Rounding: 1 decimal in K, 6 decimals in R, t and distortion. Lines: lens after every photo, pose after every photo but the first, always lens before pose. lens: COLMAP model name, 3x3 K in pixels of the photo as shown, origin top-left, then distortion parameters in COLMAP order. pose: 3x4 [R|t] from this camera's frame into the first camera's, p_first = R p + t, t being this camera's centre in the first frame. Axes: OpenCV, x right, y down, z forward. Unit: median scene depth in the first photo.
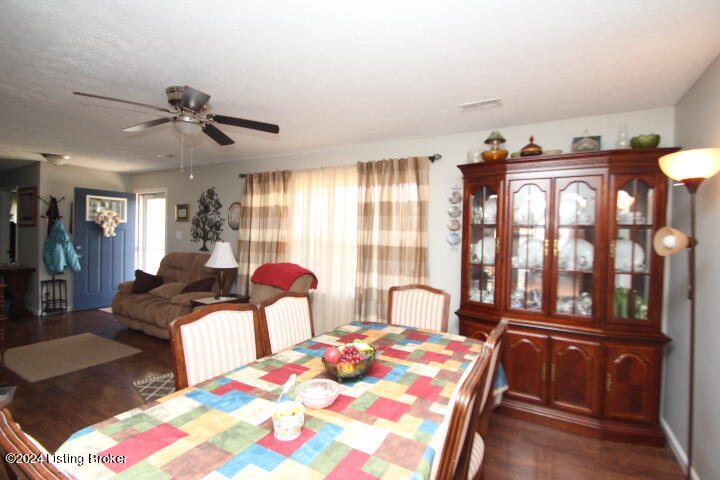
lens RADIAL K [[330.3, 0, 360.0], [0, 330.3, 240.0], [0, 0, 1]] dist [0.001737, -0.013729]
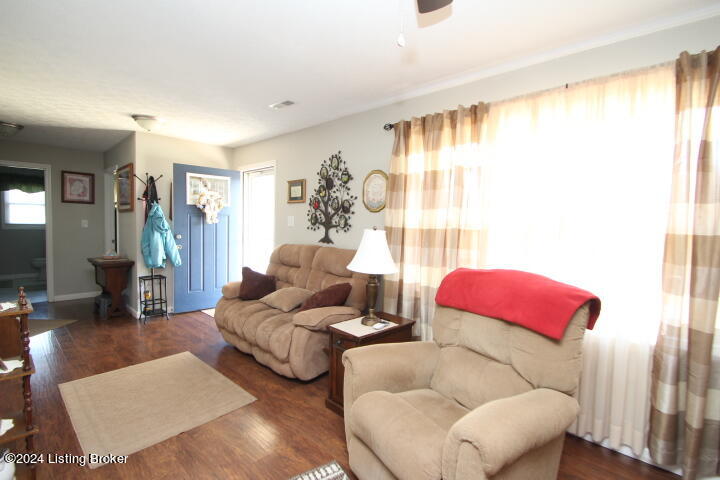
lens RADIAL K [[337.9, 0, 360.0], [0, 337.9, 240.0], [0, 0, 1]] dist [-0.001825, -0.000122]
pose [[0.969930, 0.009045, -0.243216, -0.223356], [-0.001574, 0.999521, 0.030892, 0.004470], [0.243379, -0.029580, 0.969480, 0.306484]]
